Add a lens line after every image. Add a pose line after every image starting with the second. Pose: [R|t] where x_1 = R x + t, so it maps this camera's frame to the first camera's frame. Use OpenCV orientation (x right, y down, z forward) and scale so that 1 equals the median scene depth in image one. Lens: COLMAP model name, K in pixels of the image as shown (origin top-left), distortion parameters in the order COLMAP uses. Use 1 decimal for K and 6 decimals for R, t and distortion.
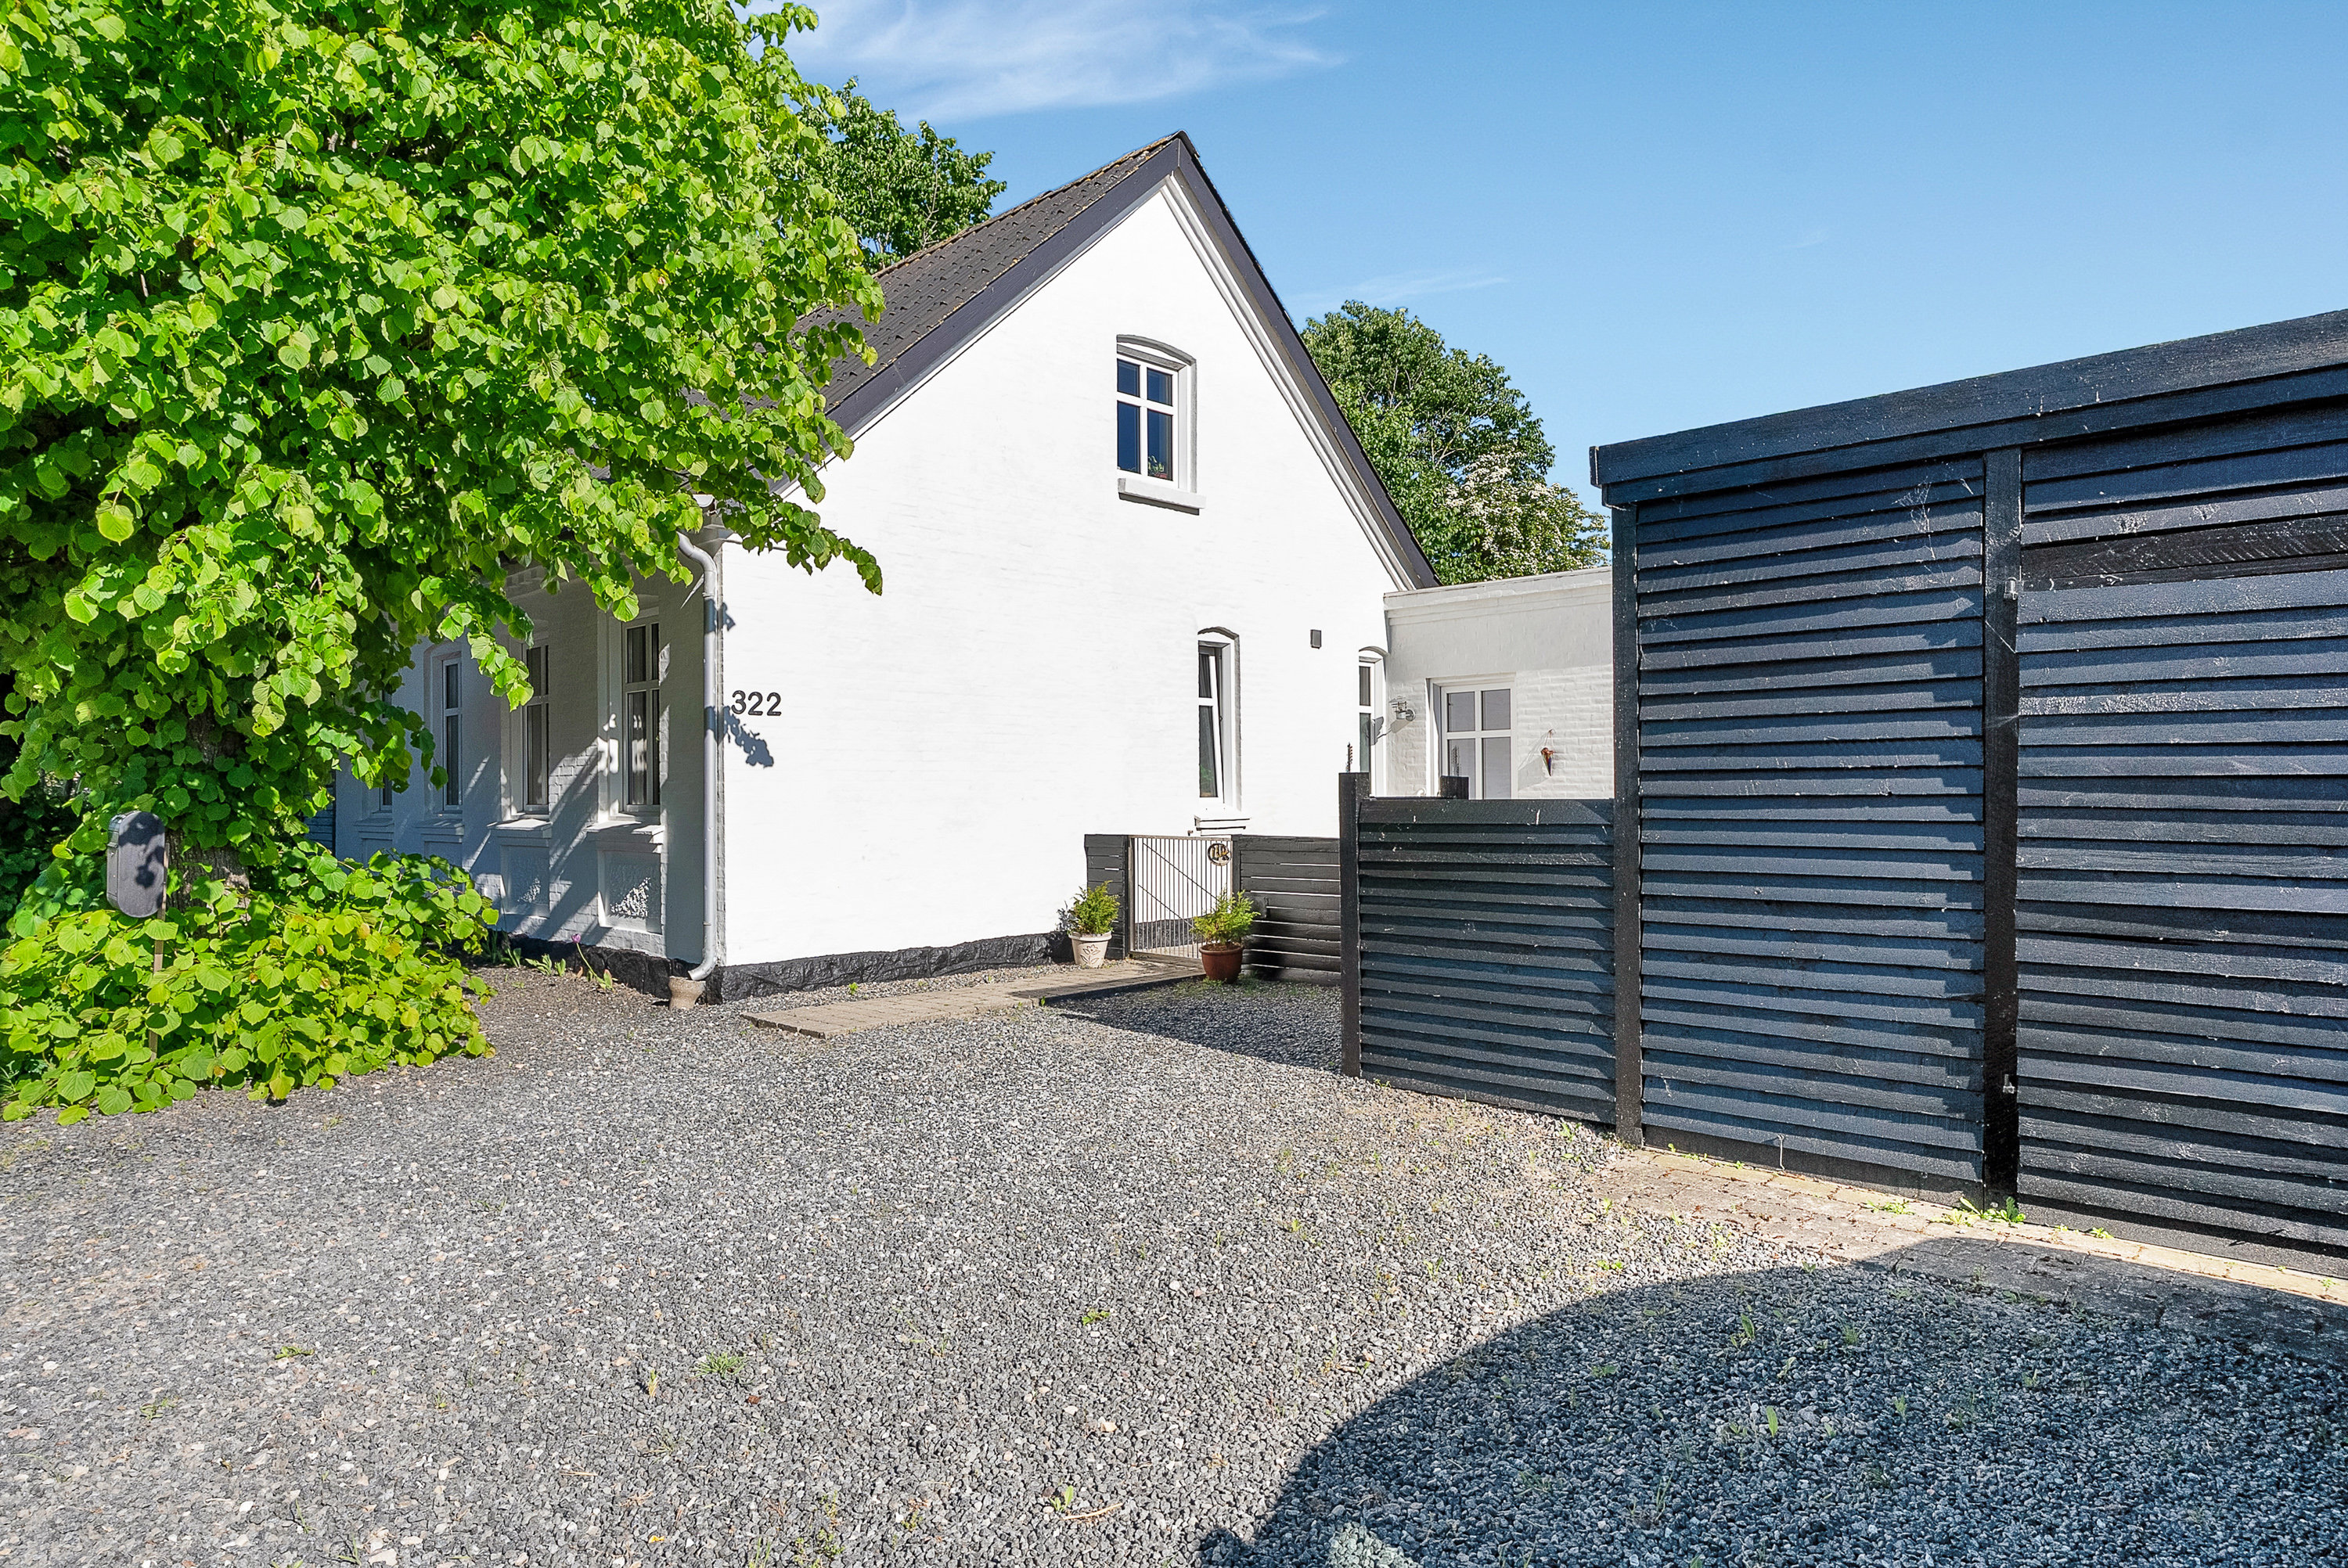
lens RADIAL K [[1395.8, 0, 1170.7], [0, 1395.8, 780.4], [0, 0, 1]] dist [0.000195, 0.000024]
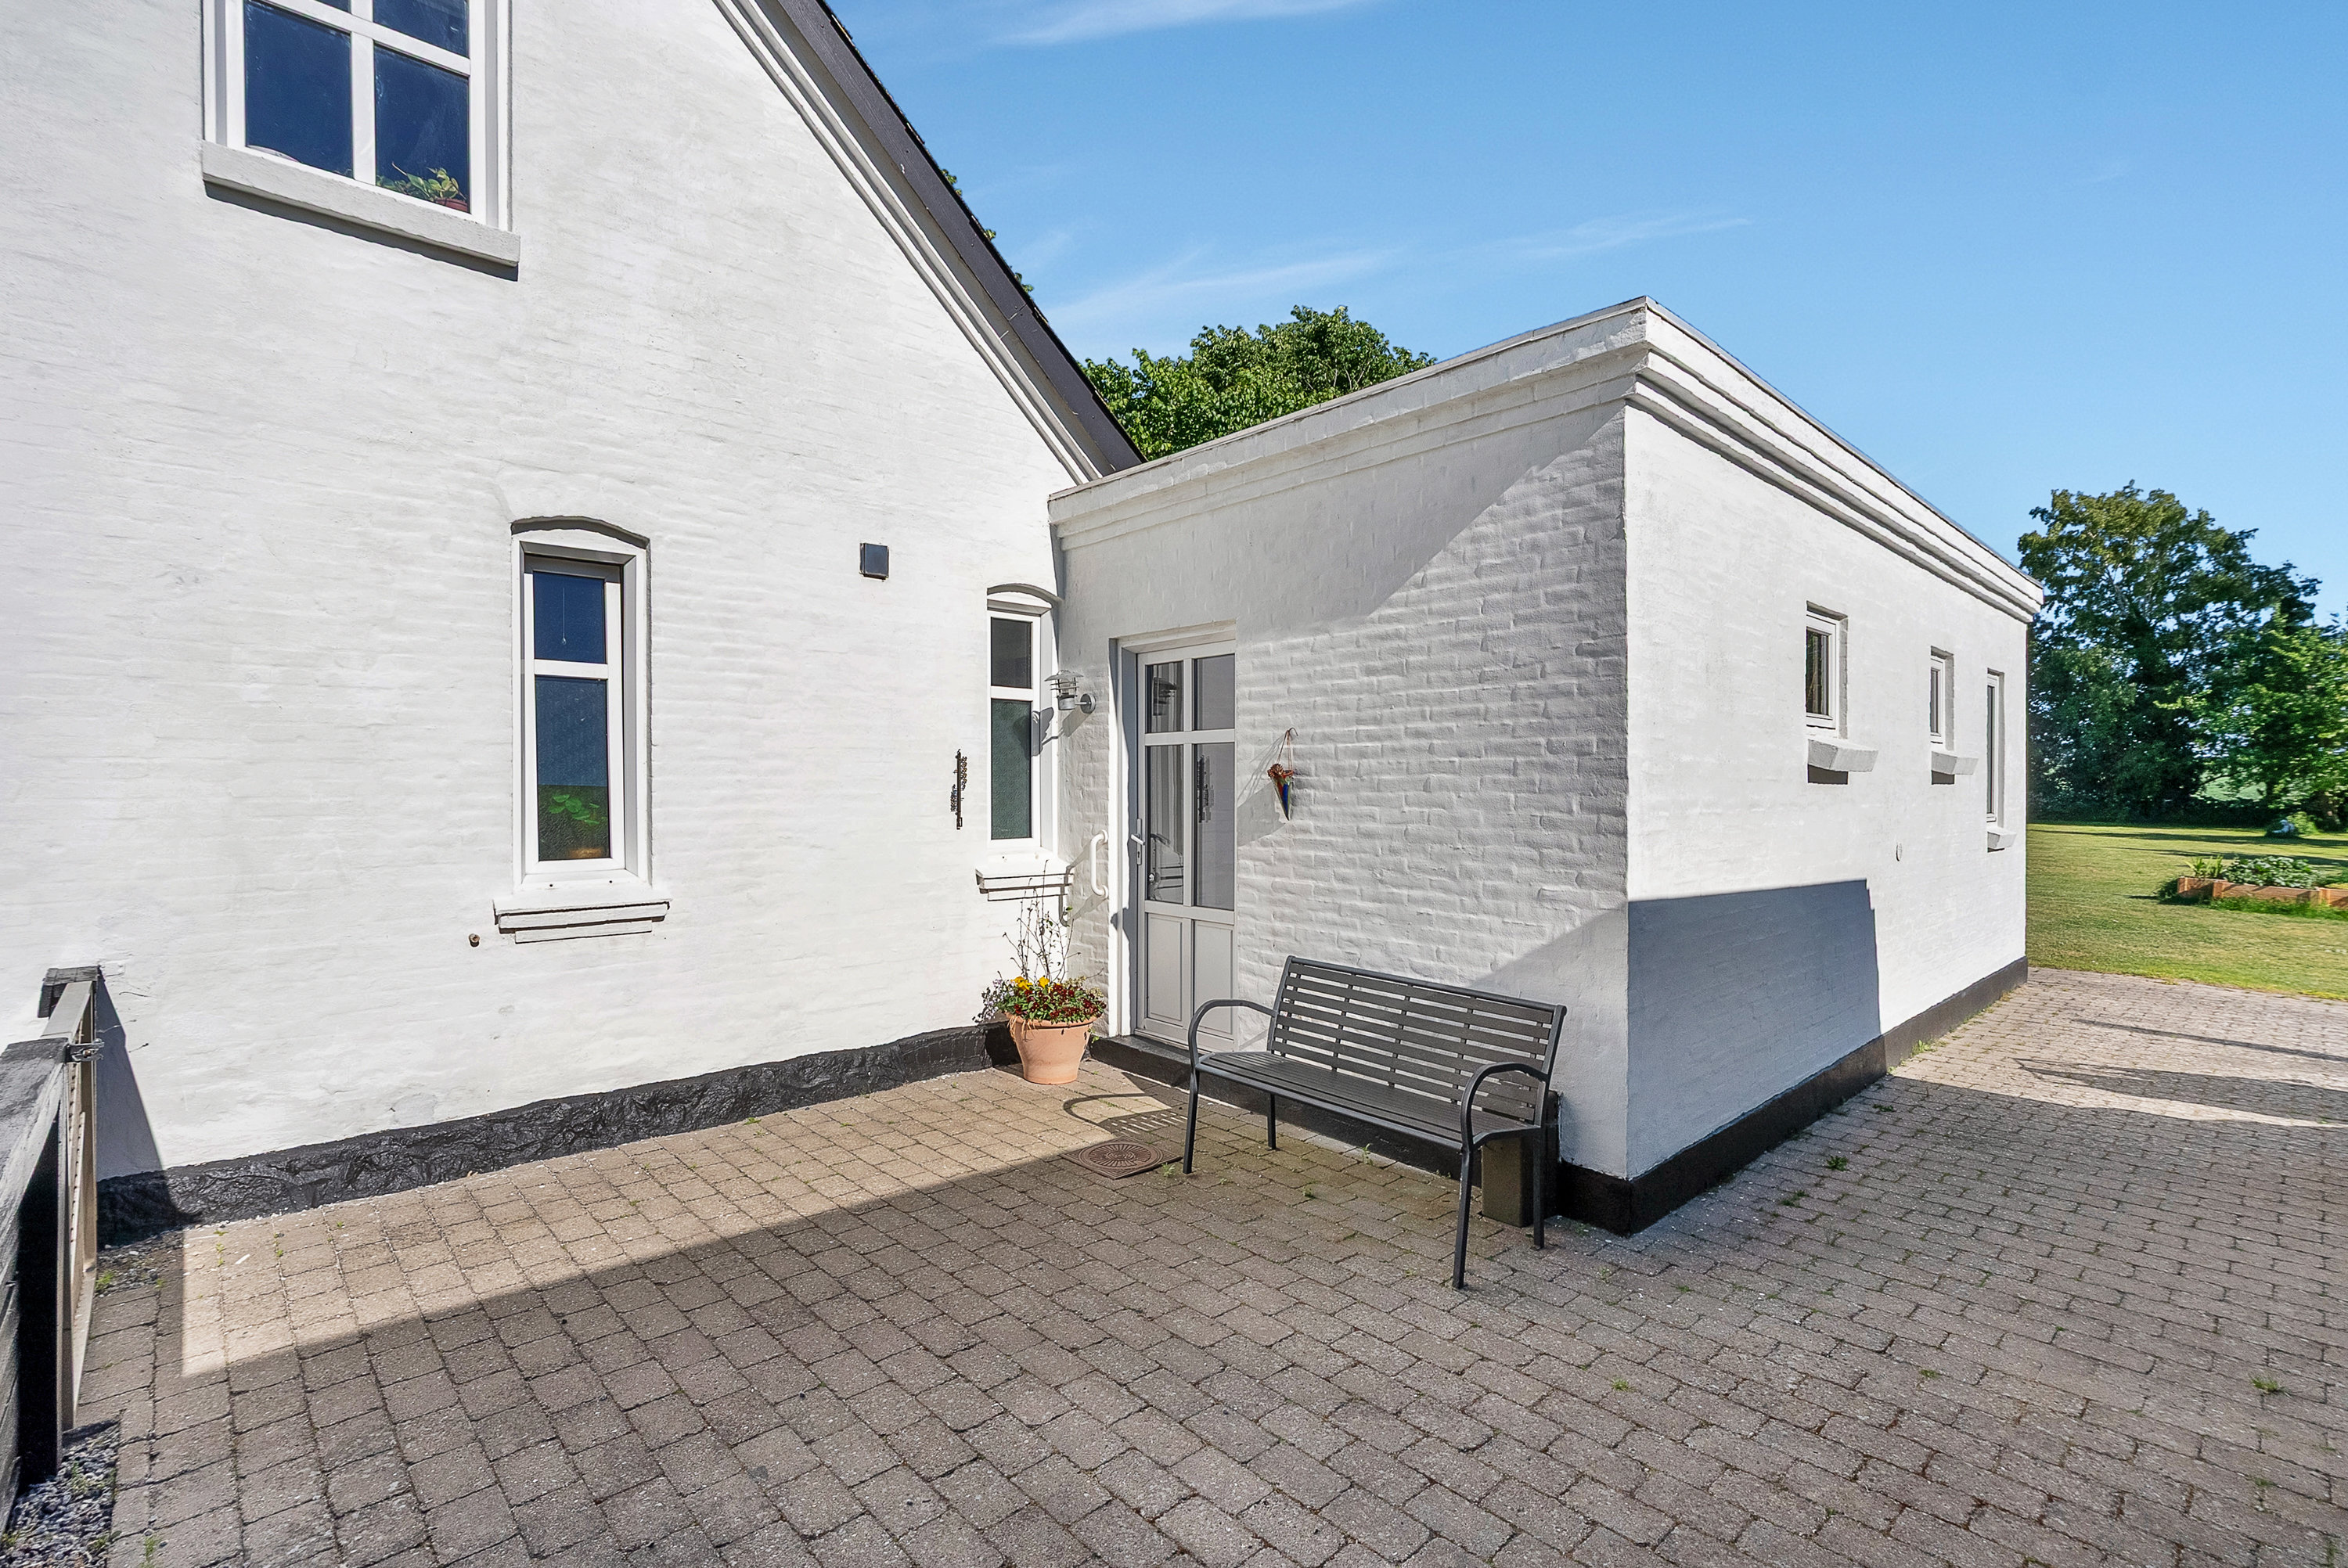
lens RADIAL K [[1053.2, 0, 1179.2], [0, 1053.2, 785.1], [0, 0, 1]] dist [0.000776, -0.000001]
pose [[0.997571, 0.007945, -0.069200, 0.249197], [-0.007255, 0.999921, 0.010218, -0.018811], [0.069276, -0.009691, 0.997550, 0.590591]]
